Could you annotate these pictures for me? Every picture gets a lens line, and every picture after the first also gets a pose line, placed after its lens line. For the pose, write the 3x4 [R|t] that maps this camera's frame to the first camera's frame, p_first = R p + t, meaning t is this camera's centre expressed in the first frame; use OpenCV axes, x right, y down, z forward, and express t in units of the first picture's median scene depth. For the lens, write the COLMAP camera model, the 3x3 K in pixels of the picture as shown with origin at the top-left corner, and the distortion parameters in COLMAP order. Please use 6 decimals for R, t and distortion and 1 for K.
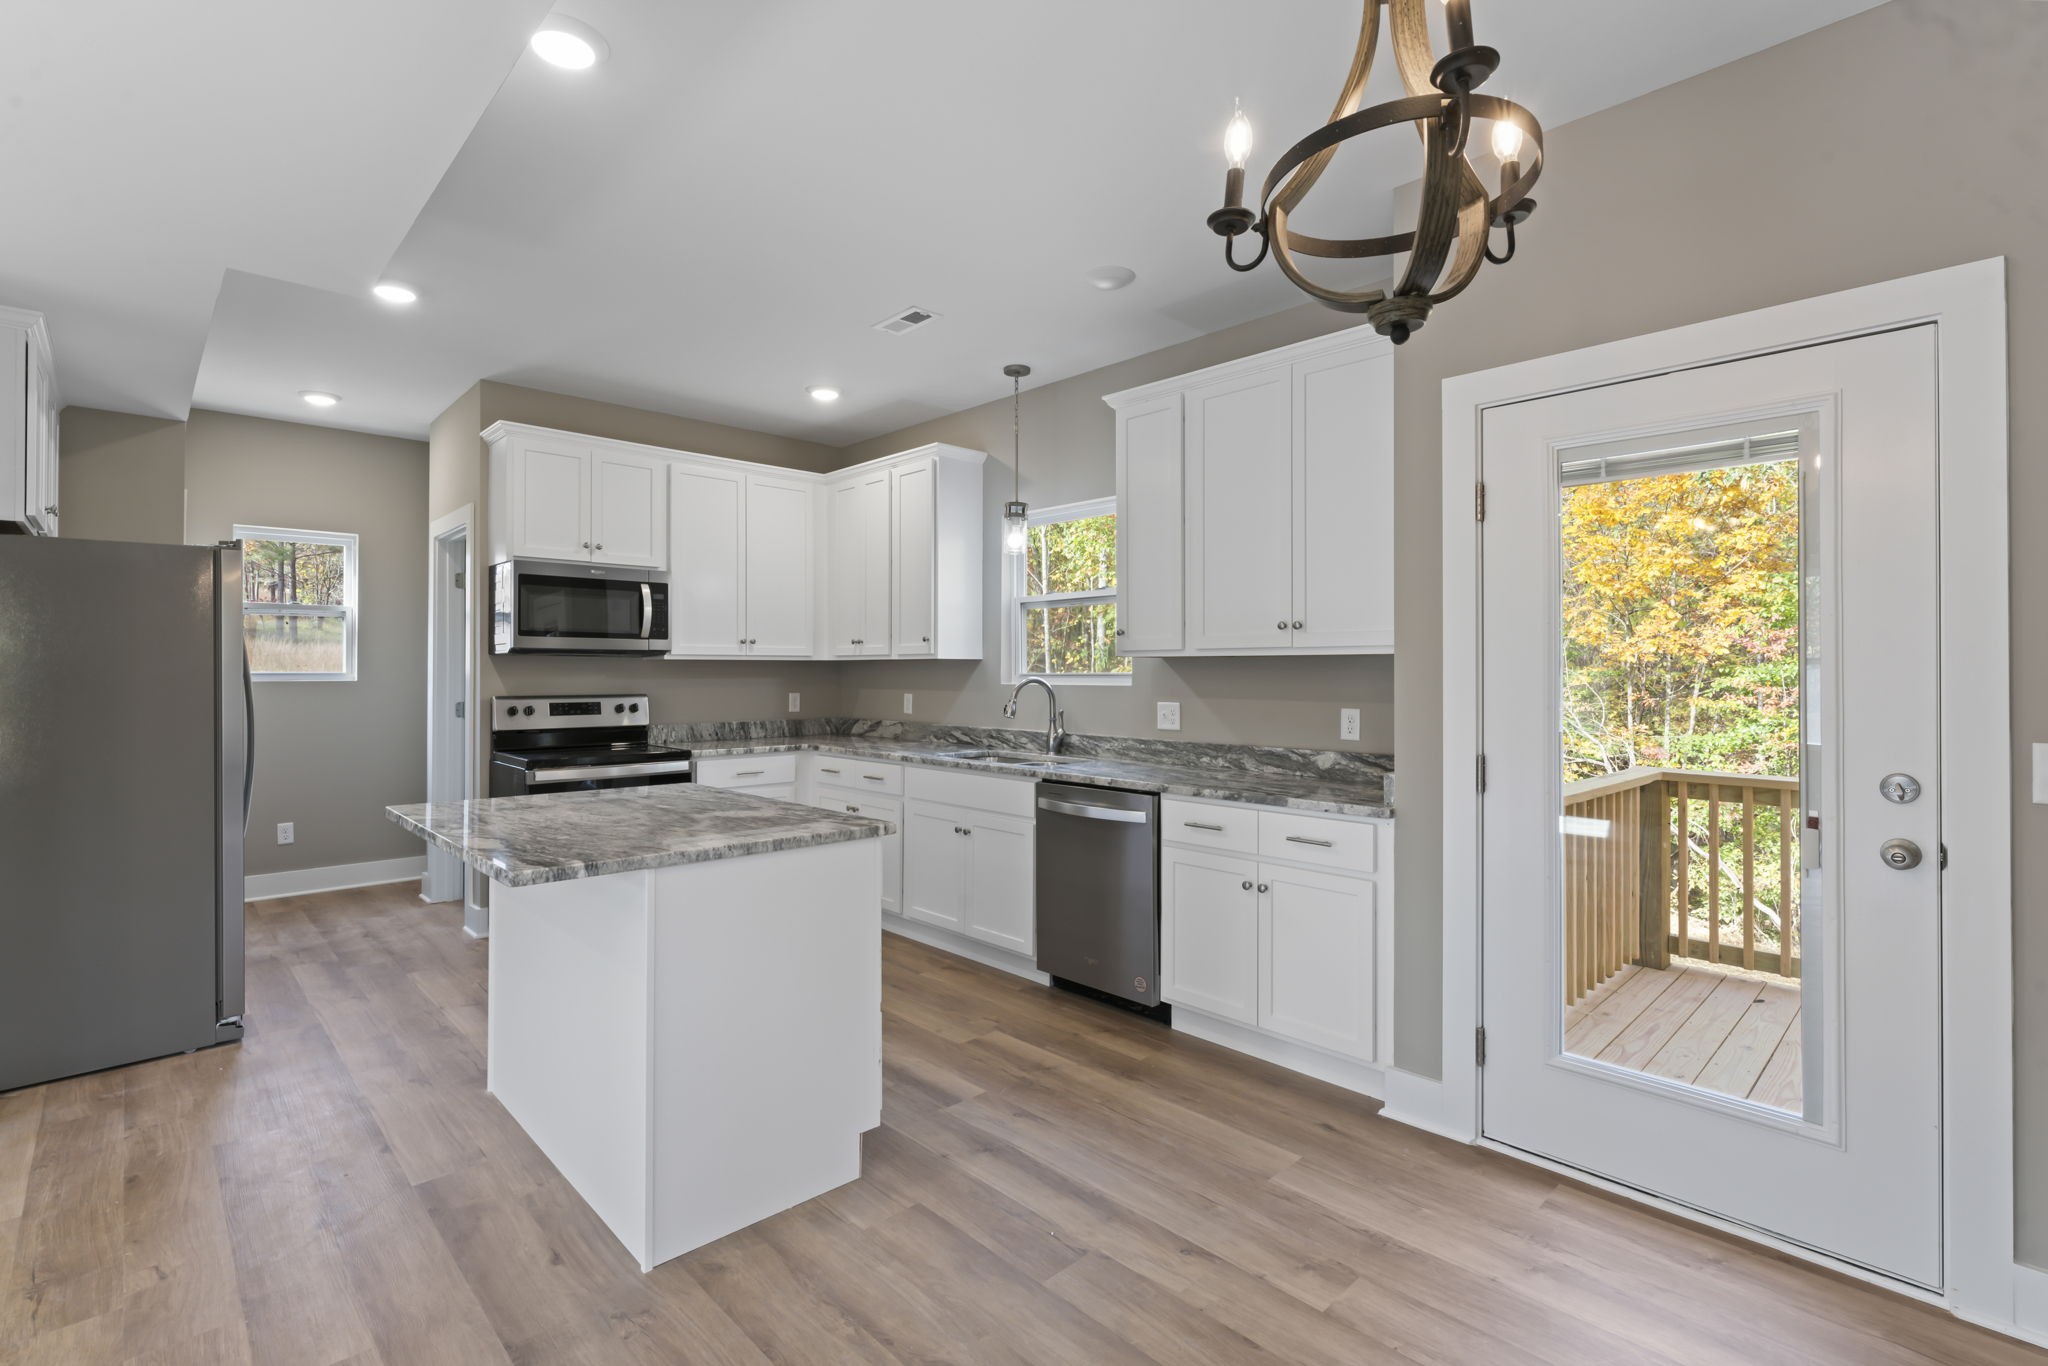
lens RADIAL K [[936.5, 0, 1010.7], [0, 936.5, 661.0], [0, 0, 1]] dist [-0.001000, -0.001352]
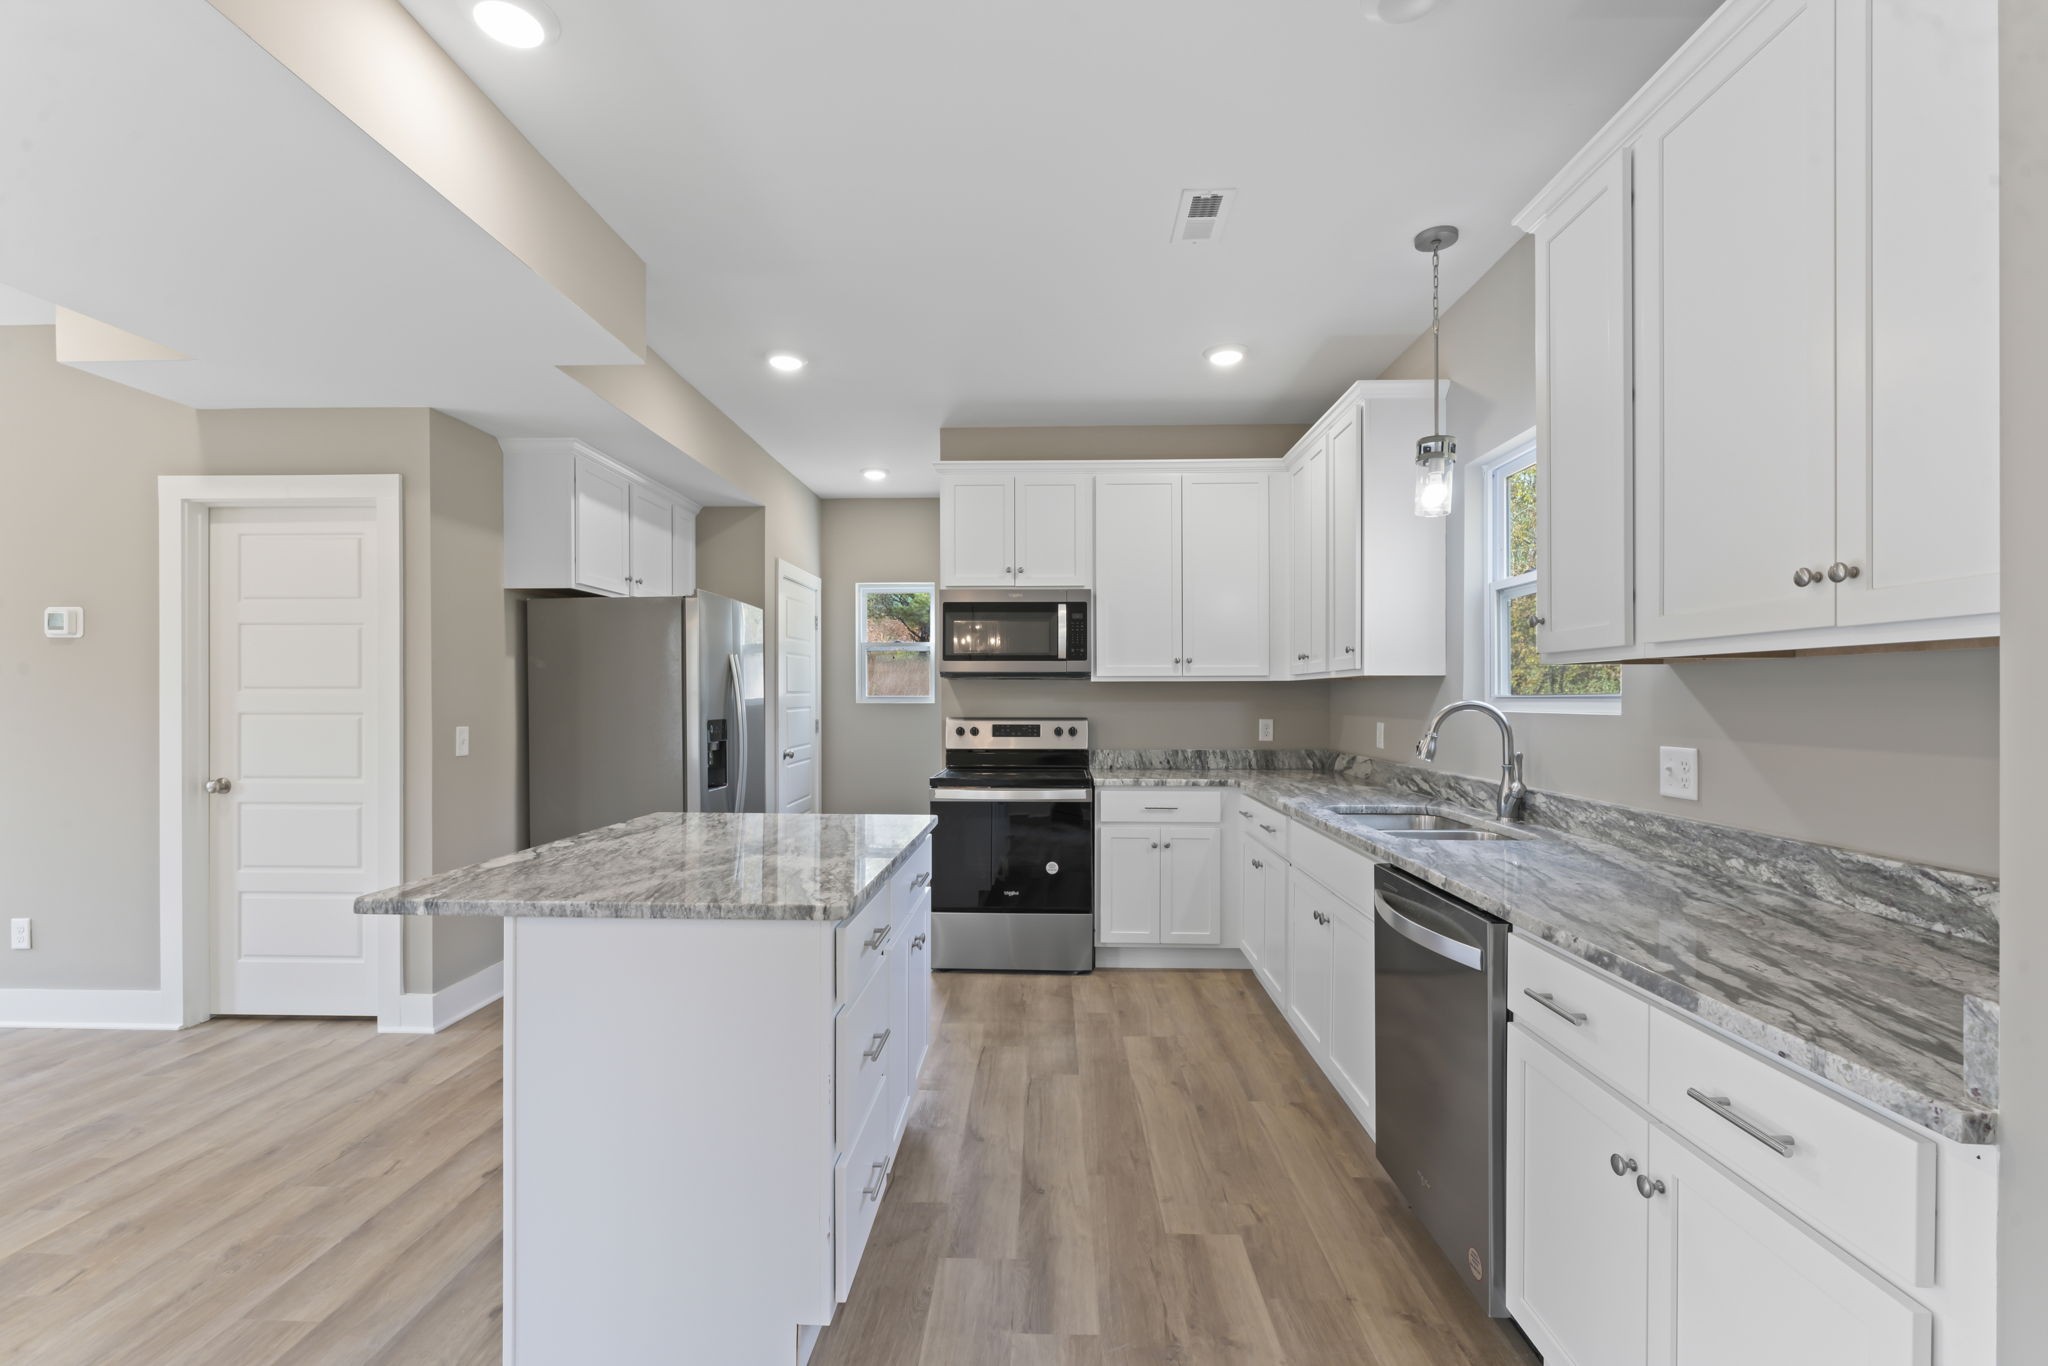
lens RADIAL K [[877.7, 0, 1023.4], [0, 877.7, 697.1], [0, 0, 1]] dist [-0.001225, -0.000434]
pose [[0.706075, -0.001134, -0.708136, 0.235860], [0.008681, 0.999937, 0.007054, 0.007897], [0.708084, -0.011128, 0.706041, 0.343689]]
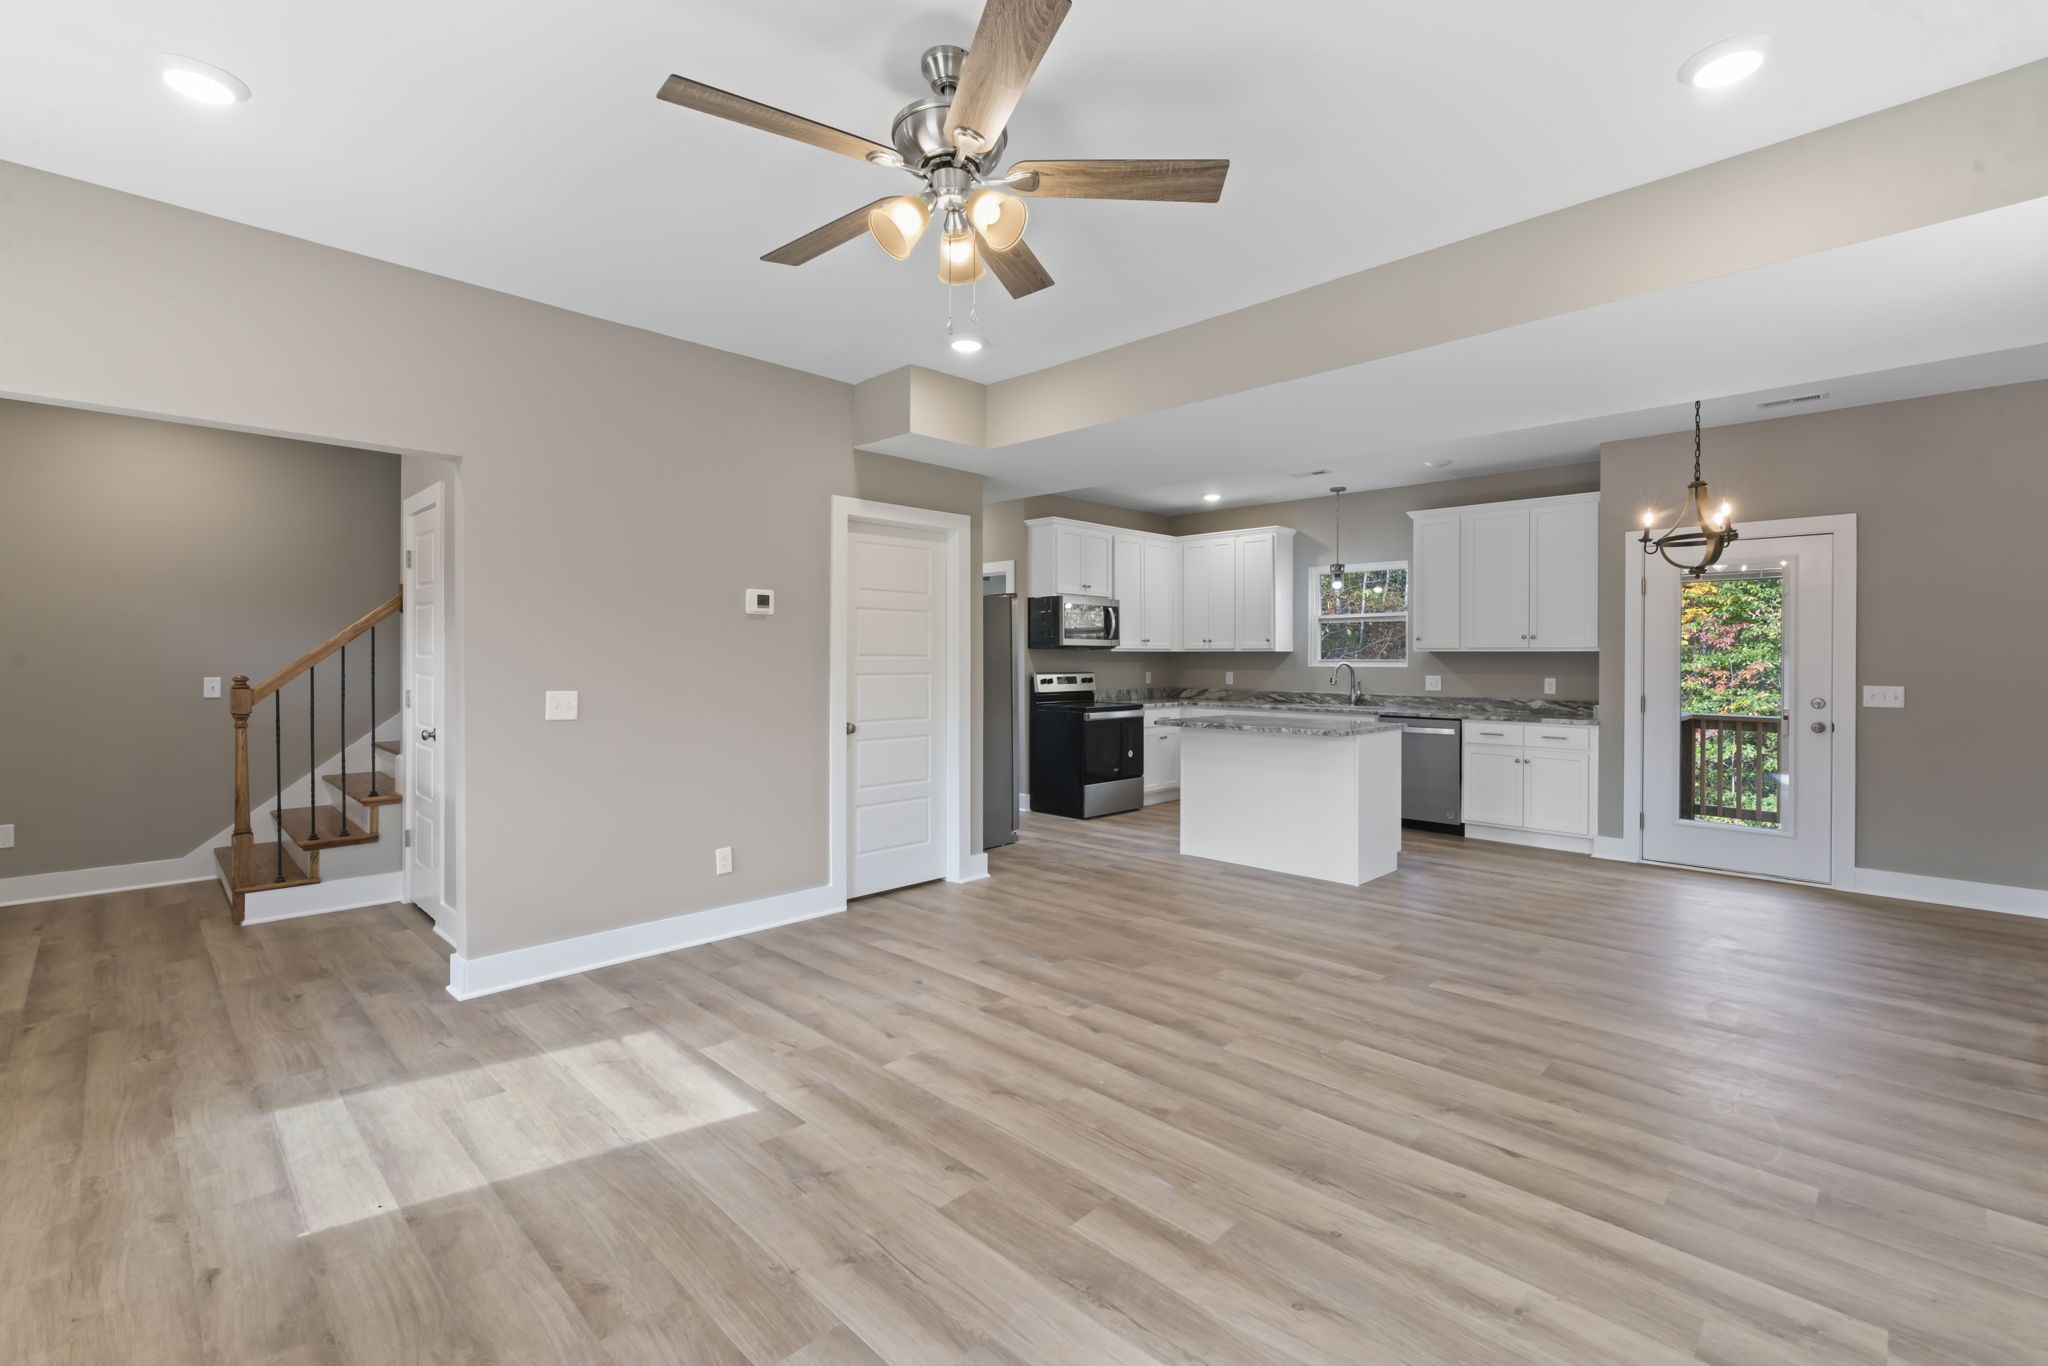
lens RADIAL K [[902.1, 0, 1025.3], [0, 902.1, 657.0], [0, 0, 1]] dist [0.004307, 0.001181]
pose [[0.999230, 0.001707, 0.039204, -0.640224], [-0.002166, 0.999930, 0.011666, -0.010923], [-0.039181, -0.011742, 0.999163, -0.677672]]
